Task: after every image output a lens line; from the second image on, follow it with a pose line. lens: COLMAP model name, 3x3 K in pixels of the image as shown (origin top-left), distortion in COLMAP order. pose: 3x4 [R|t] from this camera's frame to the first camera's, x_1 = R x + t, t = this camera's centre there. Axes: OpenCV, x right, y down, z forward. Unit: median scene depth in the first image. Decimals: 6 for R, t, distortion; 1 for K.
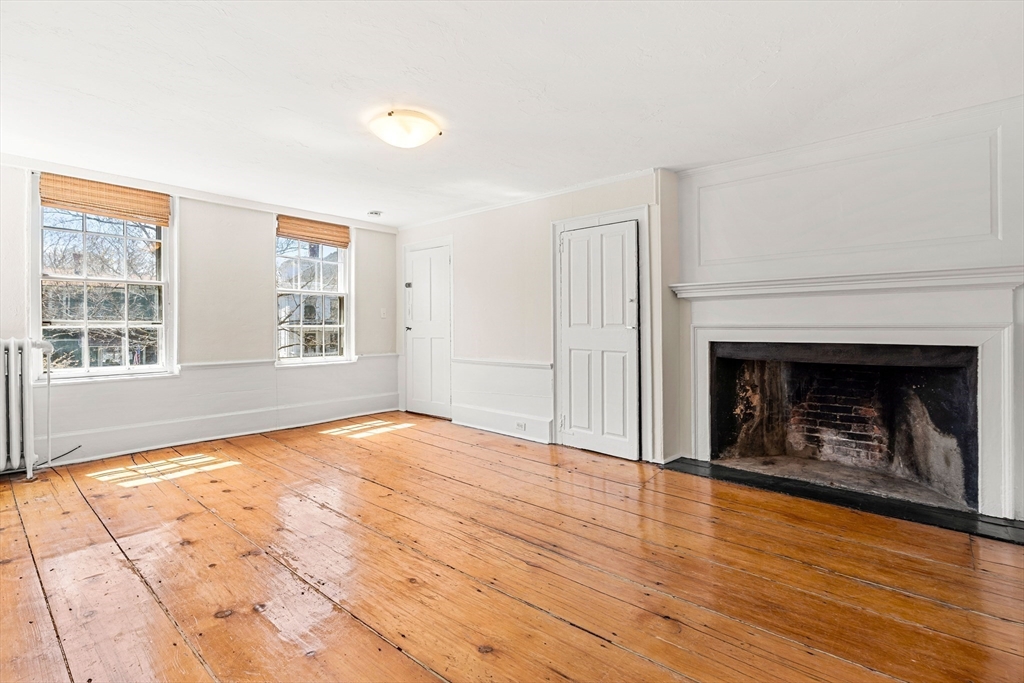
lens RADIAL K [[473.9, 0, 512.0], [0, 473.9, 328.5], [0, 0, 1]] dist [-0.002843, 0.000292]
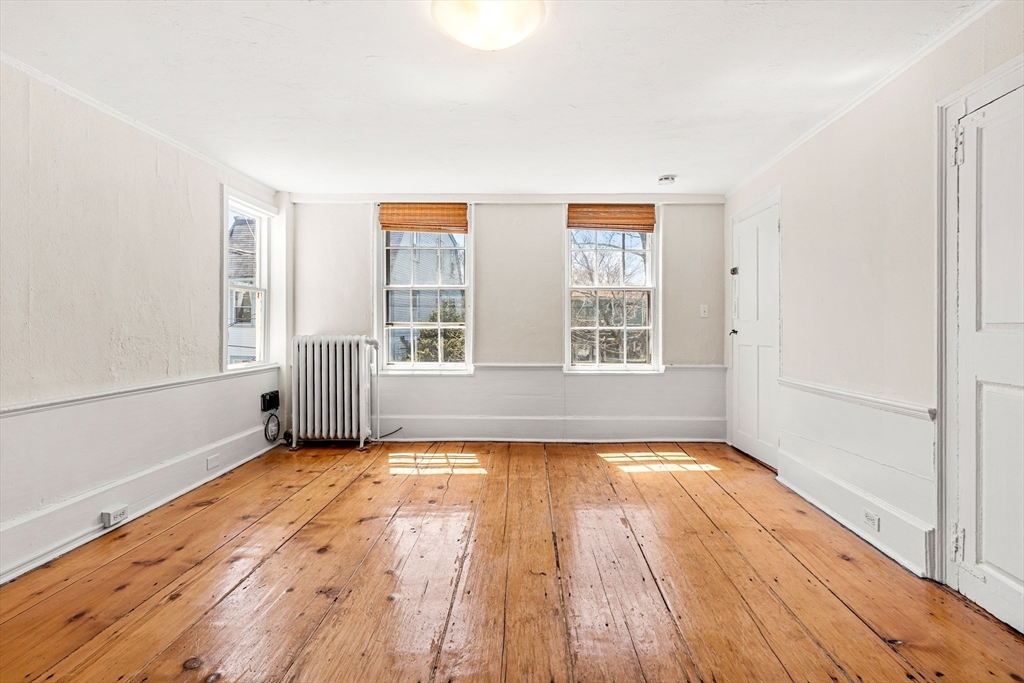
lens RADIAL K [[485.2, 0, 529.4], [0, 485.2, 333.5], [0, 0, 1]] dist [-0.003980, 0.000978]
pose [[0.644848, 0.010763, -0.764235, 0.224926], [-0.007156, 0.999942, 0.008044, -0.001146], [0.764278, 0.000282, 0.644887, 0.460756]]
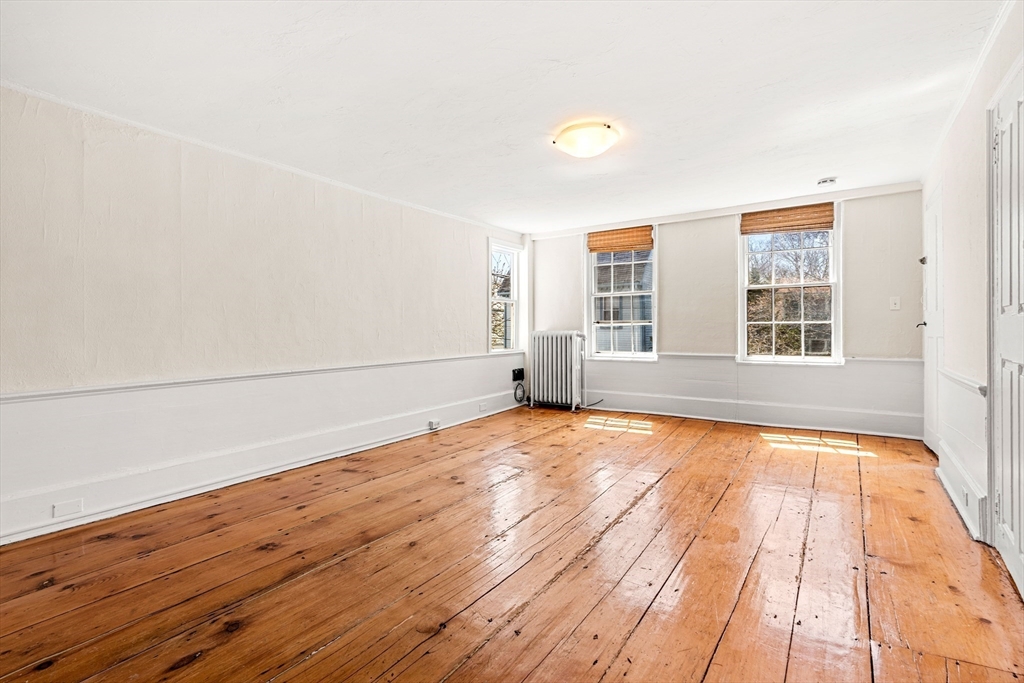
lens RADIAL K [[472.3, 0, 509.7], [0, 472.3, 336.7], [0, 0, 1]] dist [-0.001596, 0.000892]
pose [[0.110476, 0.011292, -0.993815, 0.627766], [-0.000286, 0.999936, 0.011330, 0.018205], [0.993879, -0.000967, 0.110472, 0.516199]]
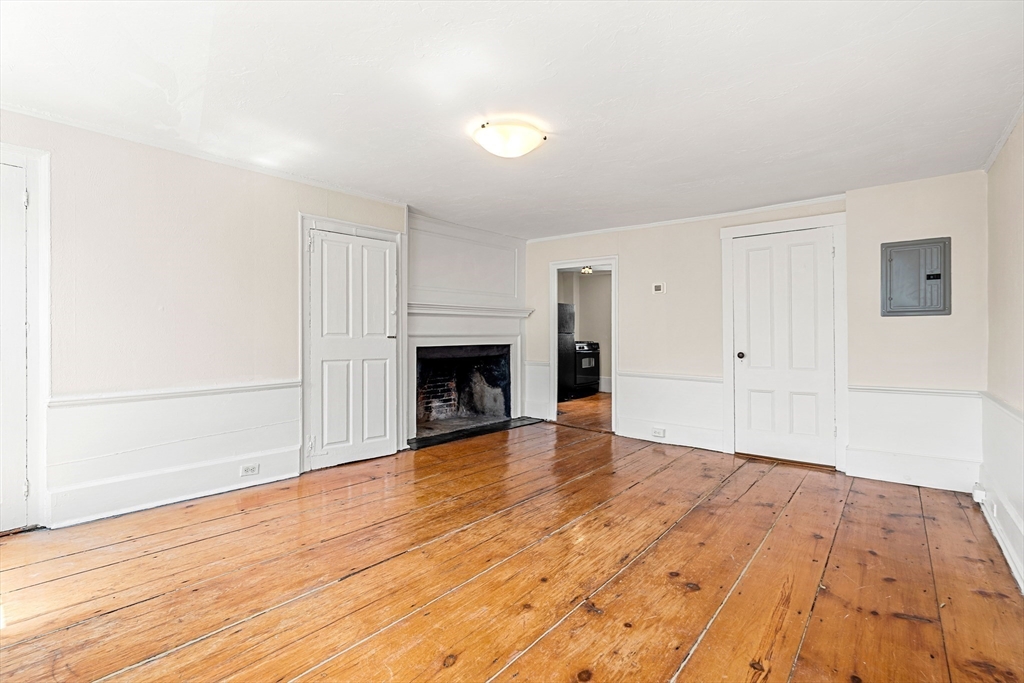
lens RADIAL K [[464.5, 0, 512.5], [0, 464.5, 345.4], [0, 0, 1]] dist [-0.002756, 0.001609]
pose [[-0.008641, -0.025604, 0.999635, -0.883357], [0.001328, 0.999671, 0.025617, -0.010153], [-0.999962, 0.001549, -0.008604, 0.741937]]
